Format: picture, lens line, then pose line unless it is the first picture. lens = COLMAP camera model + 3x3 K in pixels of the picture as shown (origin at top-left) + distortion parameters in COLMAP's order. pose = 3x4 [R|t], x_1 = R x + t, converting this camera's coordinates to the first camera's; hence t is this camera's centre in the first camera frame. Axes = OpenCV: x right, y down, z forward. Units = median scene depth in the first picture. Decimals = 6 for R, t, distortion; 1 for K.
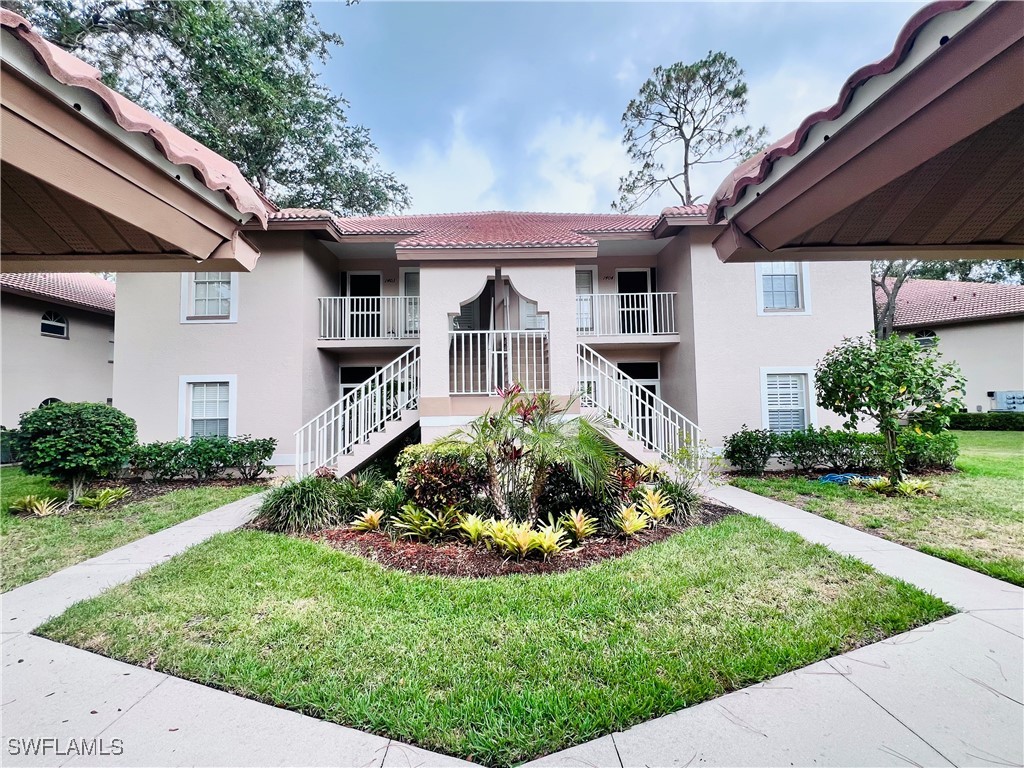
lens RADIAL K [[411.4, 0, 512.0], [0, 411.4, 384.0], [0, 0, 1]] dist [-0.001462, -0.000081]
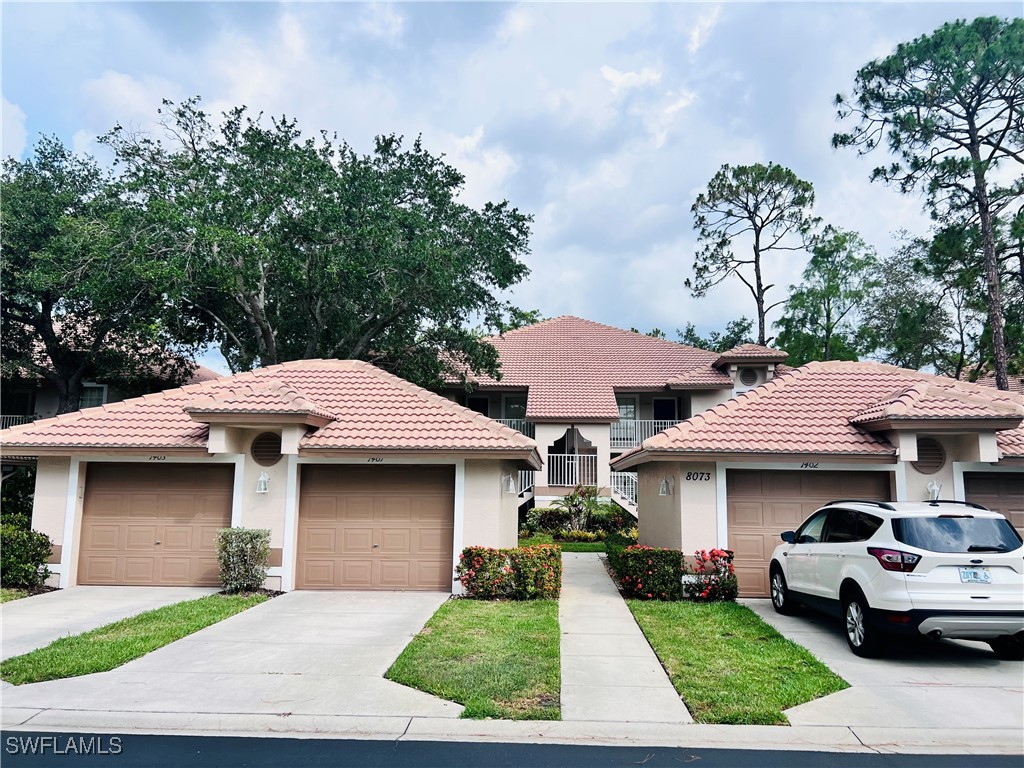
lens RADIAL K [[778.0, 0, 512.0], [0, 778.0, 384.0], [0, 0, 1]] dist [0.003038, 0.000561]
pose [[0.996621, 0.019785, -0.079714, -0.028160], [-0.026831, 0.995731, -0.088314, -0.123308], [0.077626, 0.090154, 0.992898, -2.748213]]
